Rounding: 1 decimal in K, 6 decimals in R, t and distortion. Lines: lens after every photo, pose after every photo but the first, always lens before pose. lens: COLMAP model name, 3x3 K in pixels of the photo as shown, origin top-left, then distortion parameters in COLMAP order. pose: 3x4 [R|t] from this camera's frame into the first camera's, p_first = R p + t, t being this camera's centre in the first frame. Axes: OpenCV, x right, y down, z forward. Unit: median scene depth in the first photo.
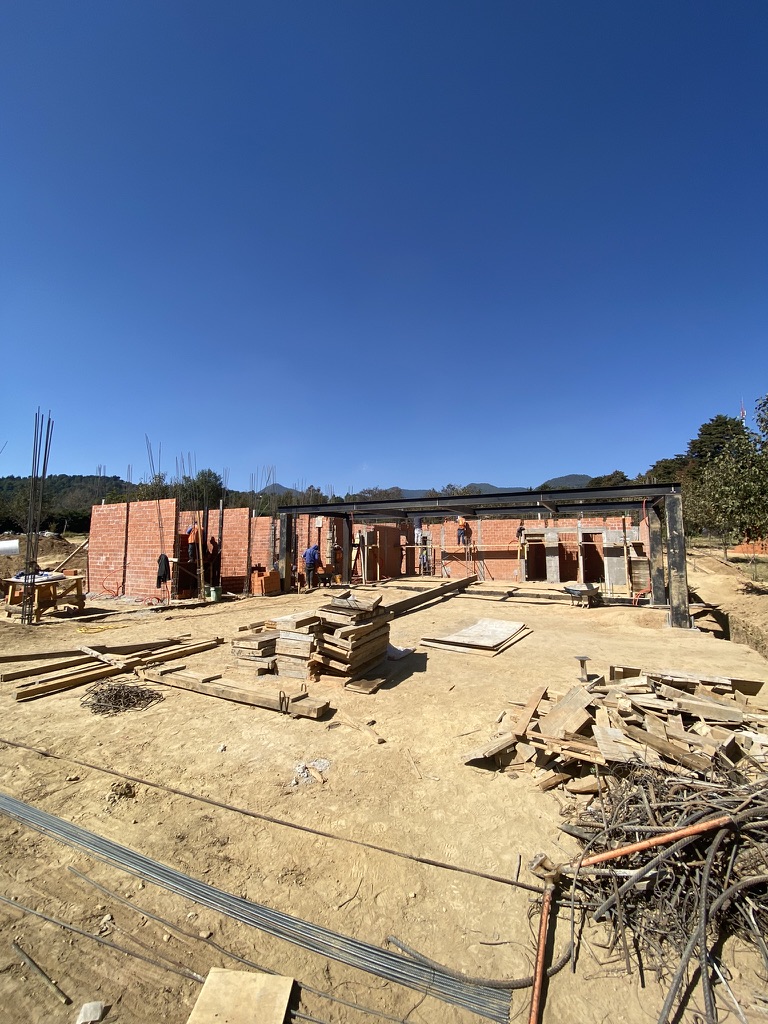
lens RADIAL K [[410.3, 0, 388.6], [0, 410.3, 510.9], [0, 0, 1]] dist [0.009315, -0.015344]
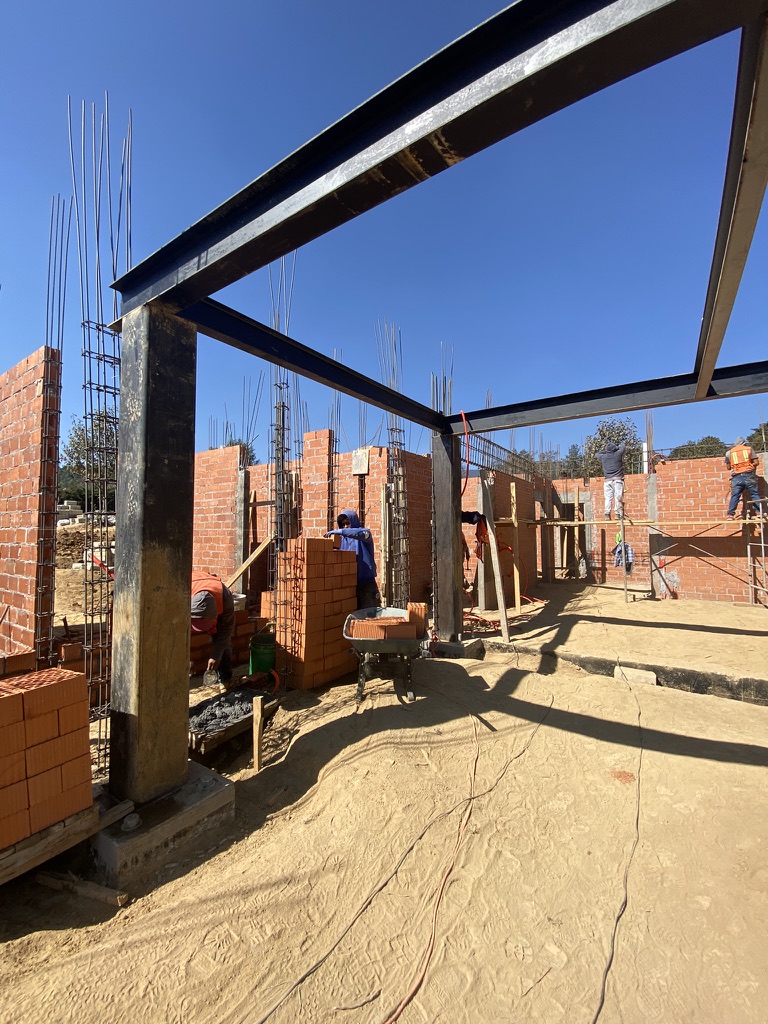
lens RADIAL K [[410.3, 0, 388.6], [0, 410.3, 510.9], [0, 0, 1]] dist [0.009315, -0.015344]
pose [[0.994123, -0.010076, -0.107790, -0.108755], [0.014286, 0.999162, 0.038358, 0.065097], [0.107314, -0.039672, 0.993433, 0.660105]]
